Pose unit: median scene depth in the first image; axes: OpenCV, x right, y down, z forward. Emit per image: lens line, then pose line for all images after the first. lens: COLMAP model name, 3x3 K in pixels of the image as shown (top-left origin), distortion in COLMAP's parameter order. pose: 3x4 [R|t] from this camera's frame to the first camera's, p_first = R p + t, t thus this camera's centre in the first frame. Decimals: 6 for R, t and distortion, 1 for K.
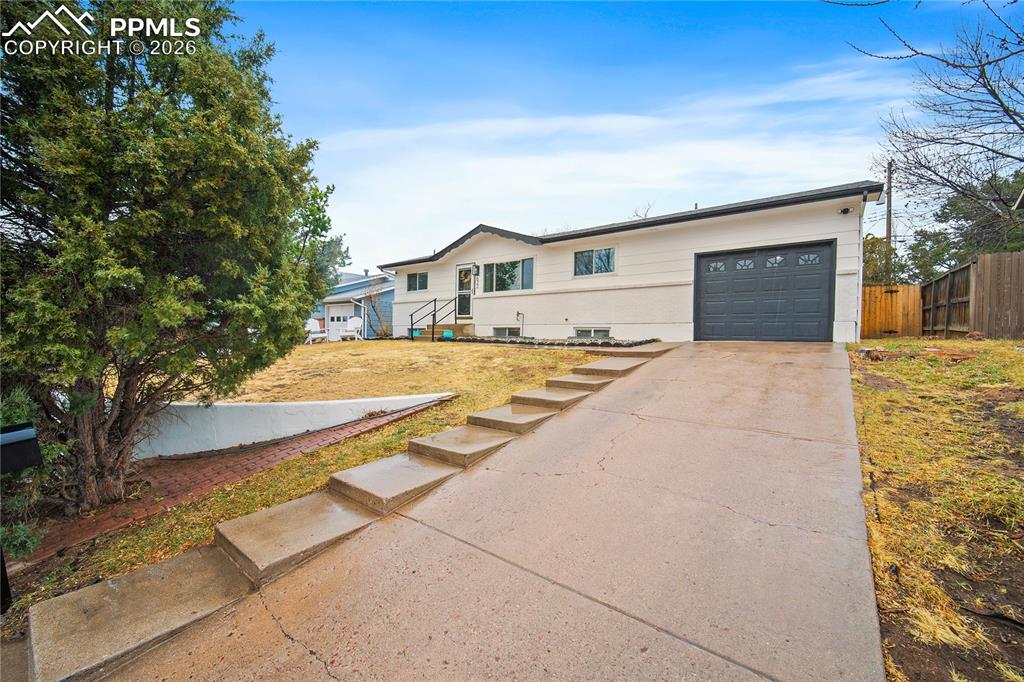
lens RADIAL K [[428.4, 0, 512.0], [0, 428.4, 341.0], [0, 0, 1]] dist [-0.000157, -0.000048]
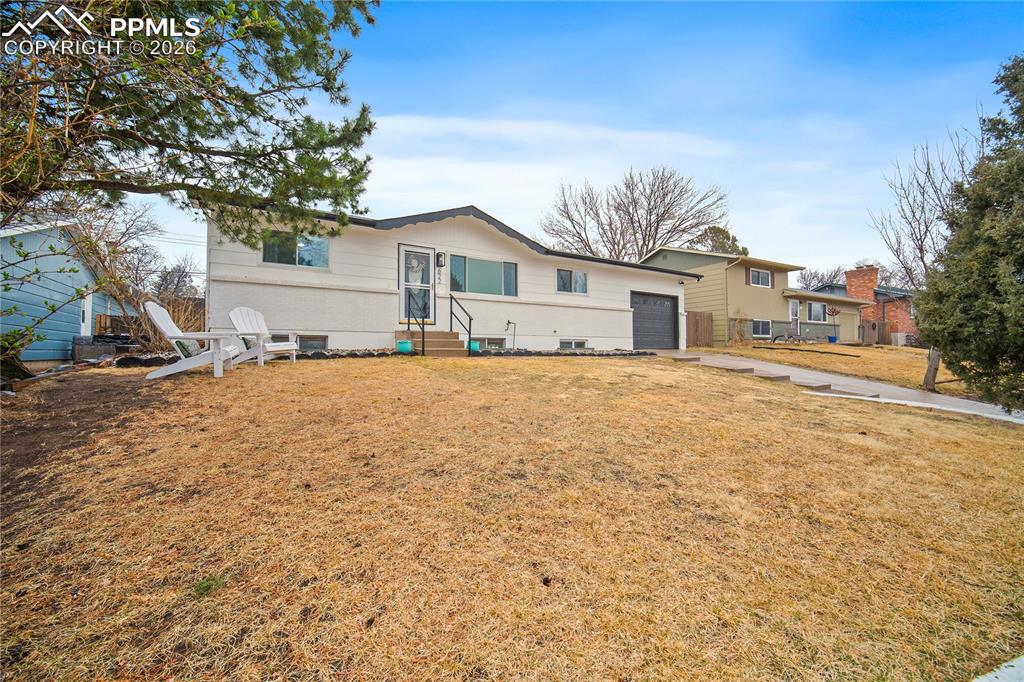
lens RADIAL K [[428.4, 0, 512.0], [0, 428.4, 341.0], [0, 0, 1]] dist [-0.000157, -0.000048]
pose [[0.316828, 0.005439, 0.948468, -0.906111], [0.004323, 0.999965, -0.007179, -0.019844], [-0.948473, 0.006374, 0.316793, 0.771914]]
